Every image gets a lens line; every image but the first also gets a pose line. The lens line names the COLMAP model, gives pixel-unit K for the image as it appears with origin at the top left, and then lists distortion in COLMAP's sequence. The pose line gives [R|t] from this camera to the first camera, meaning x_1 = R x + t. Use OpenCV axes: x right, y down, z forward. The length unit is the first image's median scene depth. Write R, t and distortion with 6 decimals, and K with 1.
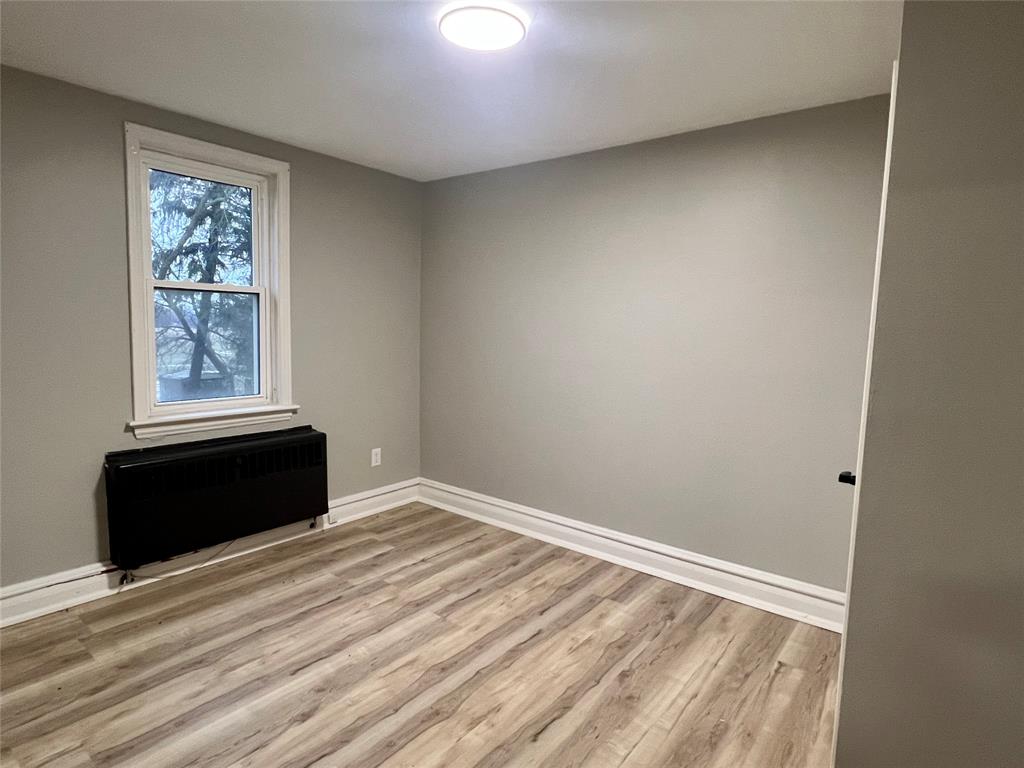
lens RADIAL K [[576.6, 0, 518.5], [0, 576.6, 379.8], [0, 0, 1]] dist [0.011815, -0.001281]
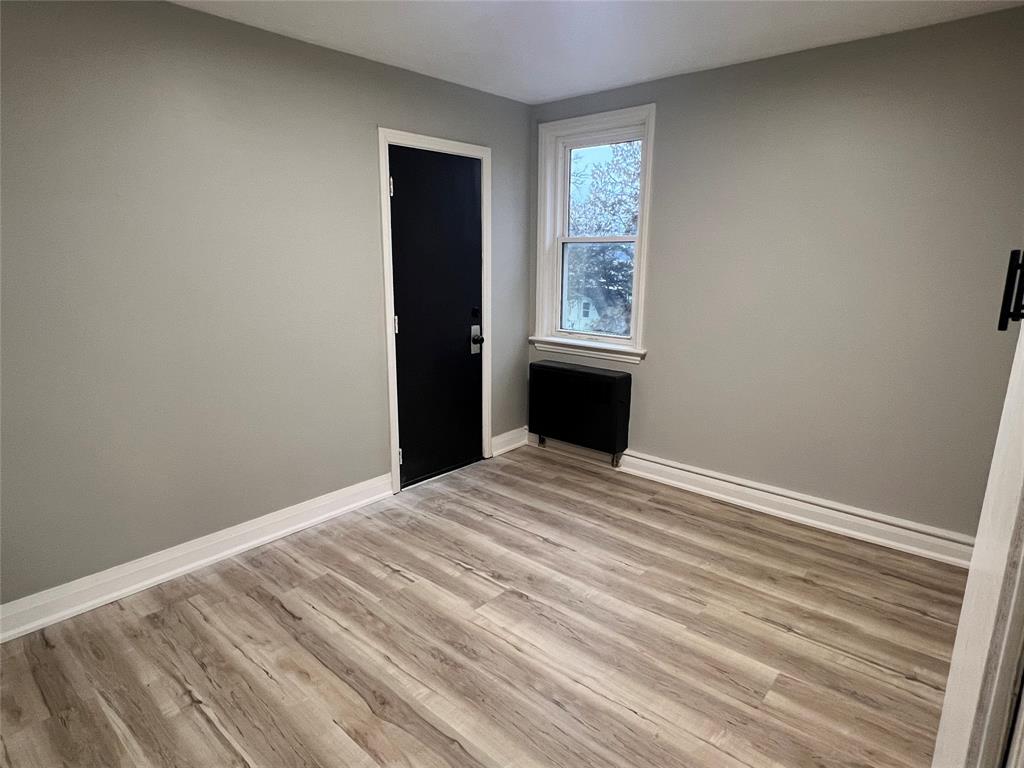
lens RADIAL K [[576.6, 0, 515.2], [0, 576.6, 389.2], [0, 0, 1]] dist [0.011815, -0.001281]
pose [[-0.068977, 0.192326, -0.978904, 0.878572], [-0.091929, 0.975841, 0.198202, -0.096613], [0.993374, 0.103661, -0.049630, 1.123985]]
